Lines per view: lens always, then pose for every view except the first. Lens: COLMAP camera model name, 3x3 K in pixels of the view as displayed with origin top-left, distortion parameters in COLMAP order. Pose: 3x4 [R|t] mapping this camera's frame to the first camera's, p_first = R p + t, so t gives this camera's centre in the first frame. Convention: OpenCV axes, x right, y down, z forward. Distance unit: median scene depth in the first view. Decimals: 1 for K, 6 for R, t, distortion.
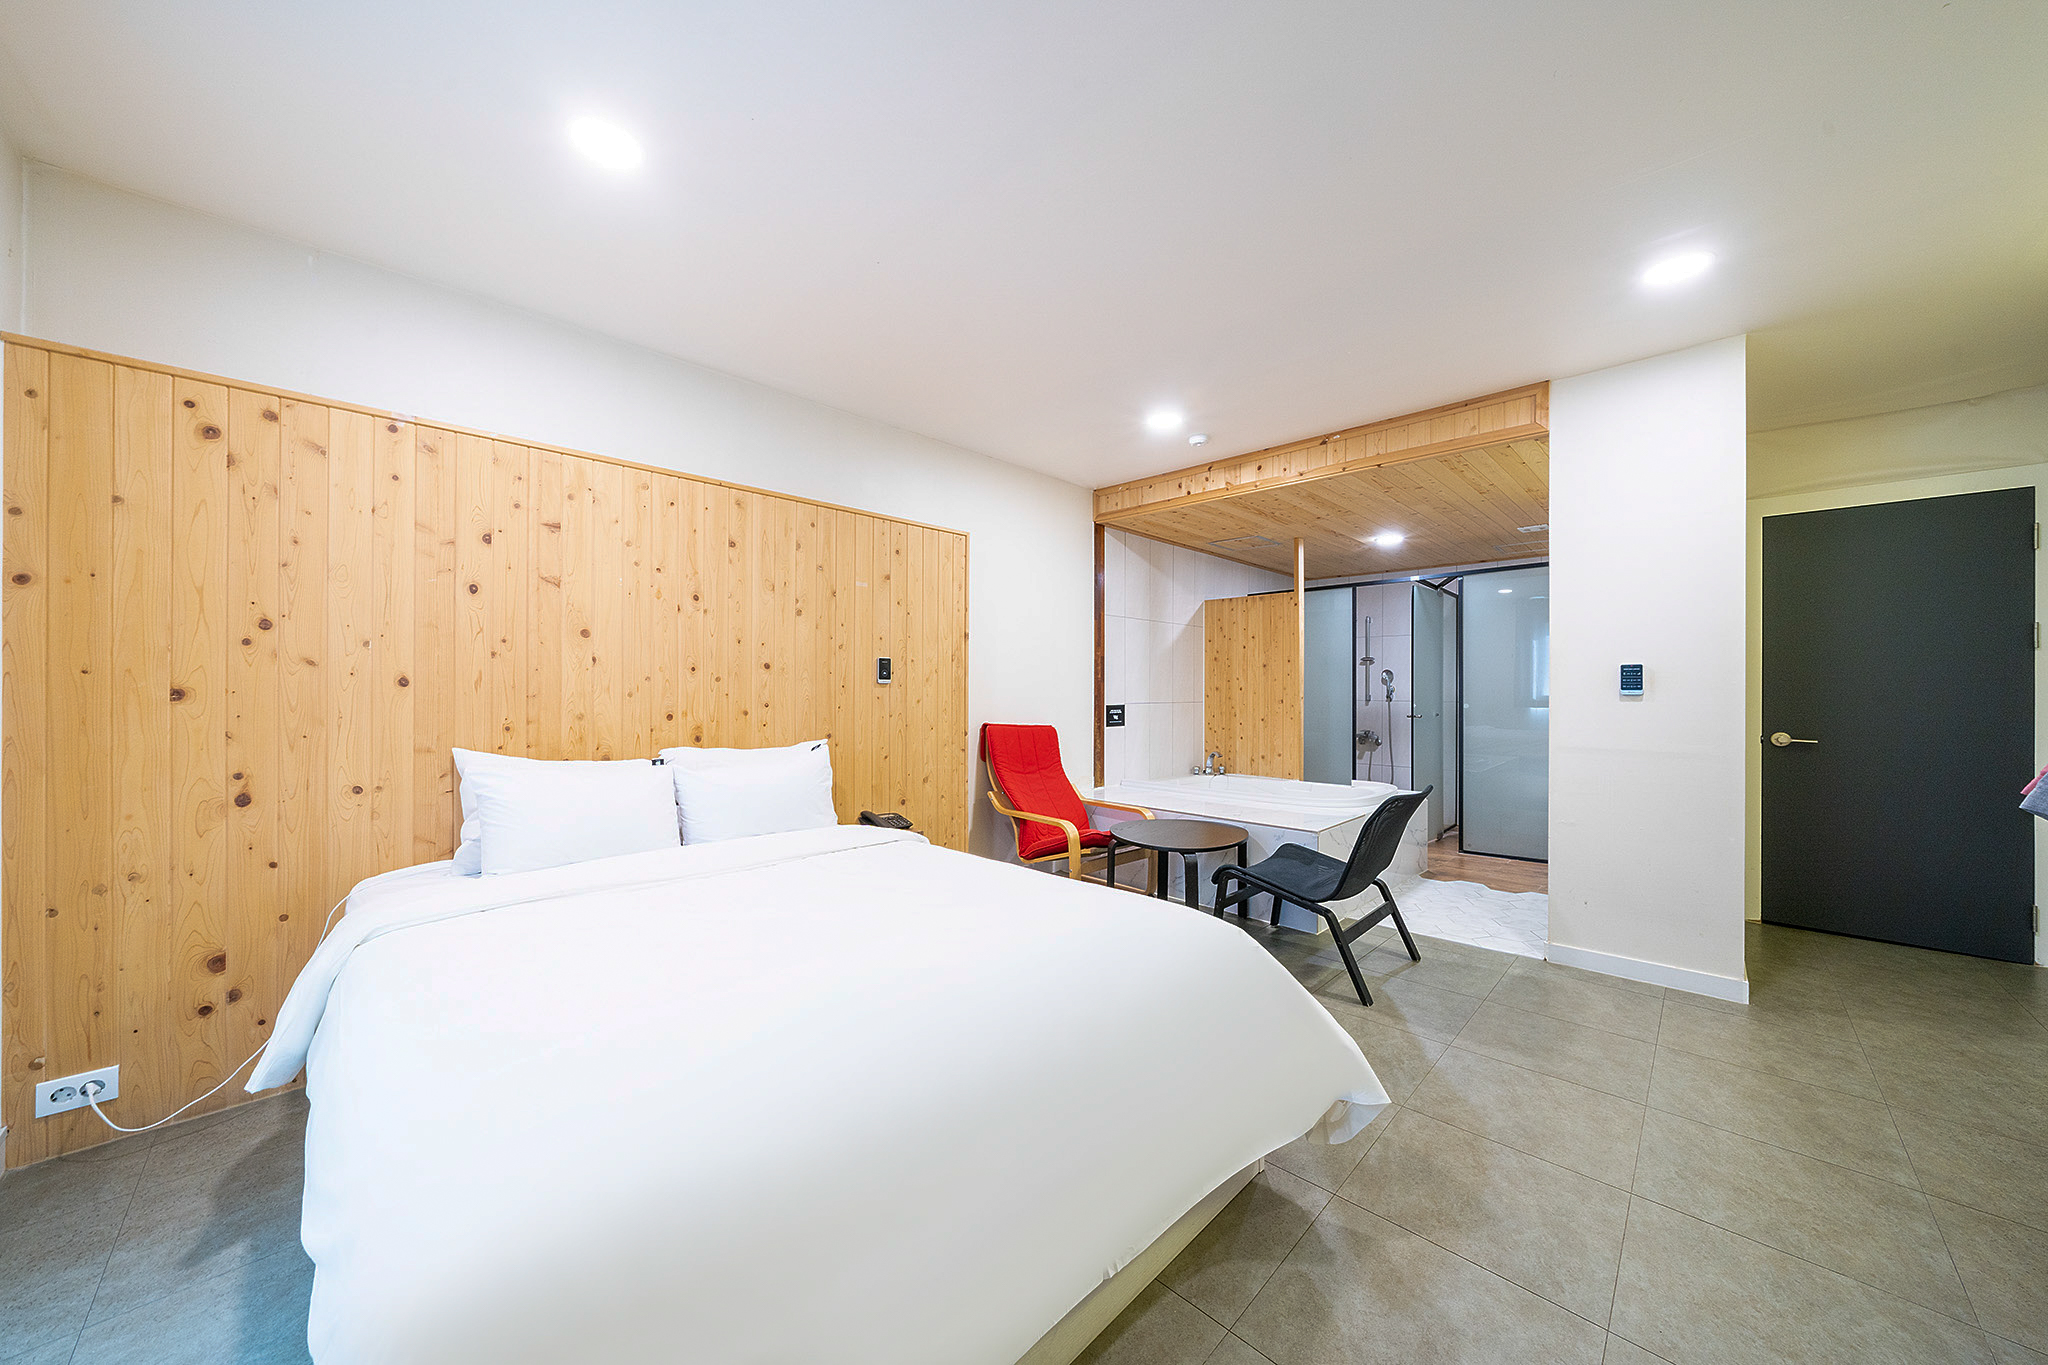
lens RADIAL K [[702.5, 0, 1022.2], [0, 702.5, 687.9], [0, 0, 1]] dist [-0.001903, 0.000255]
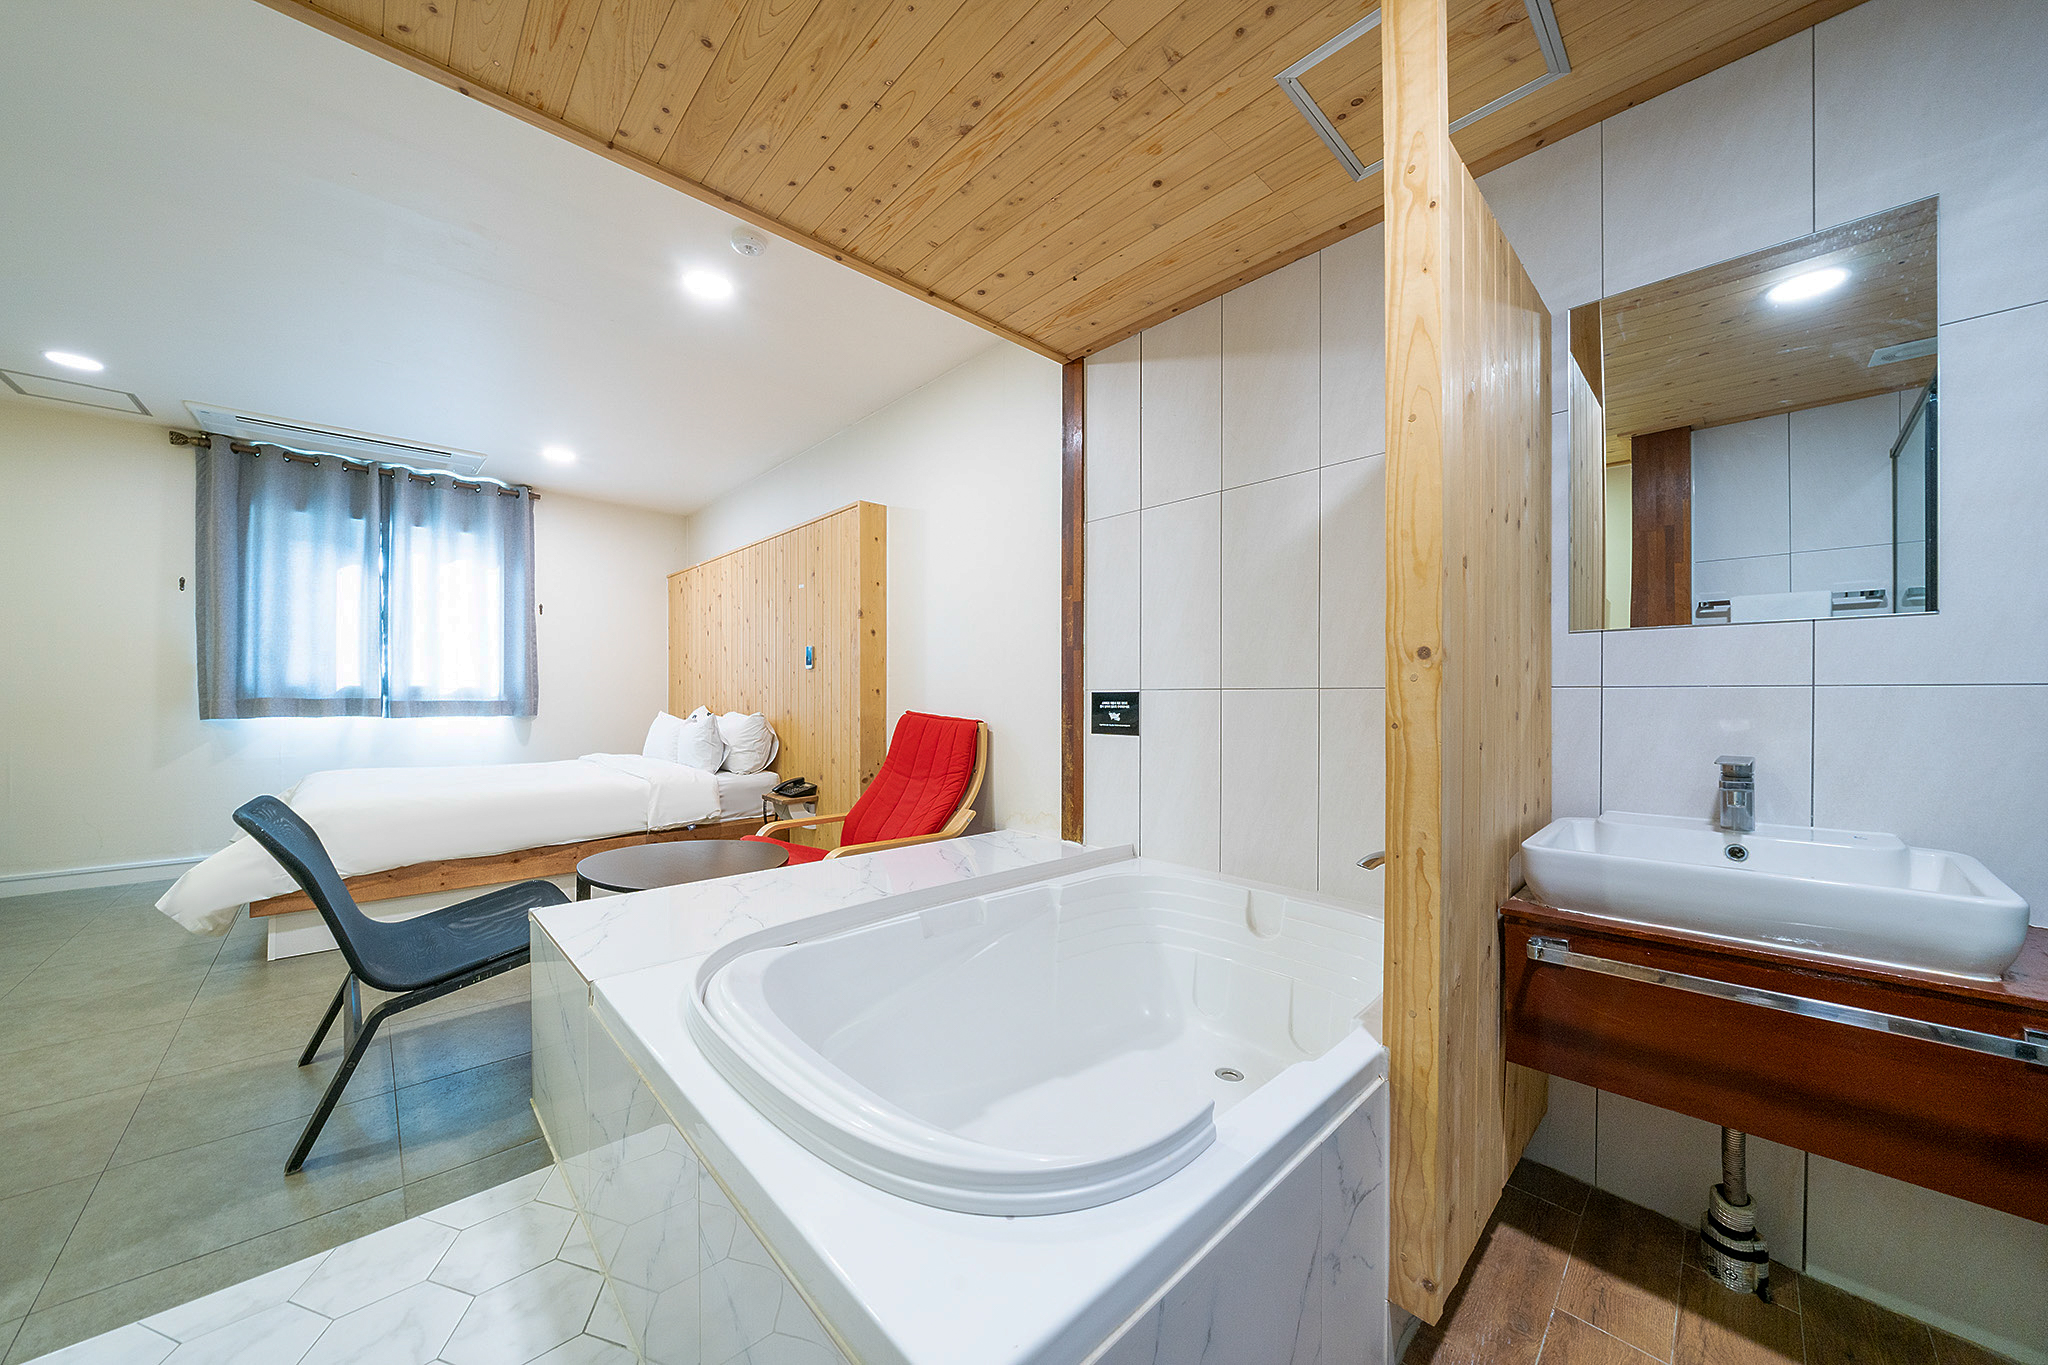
lens RADIAL K [[715.5, 0, 1016.6], [0, 715.5, 703.3], [0, 0, 1]] dist [-0.000828, 0.000082]
pose [[-0.044023, 0.001149, -0.999030, 0.669297], [-0.000095, 0.999999, 0.001155, 0.032832], [0.999031, 0.000146, -0.044023, 0.980431]]
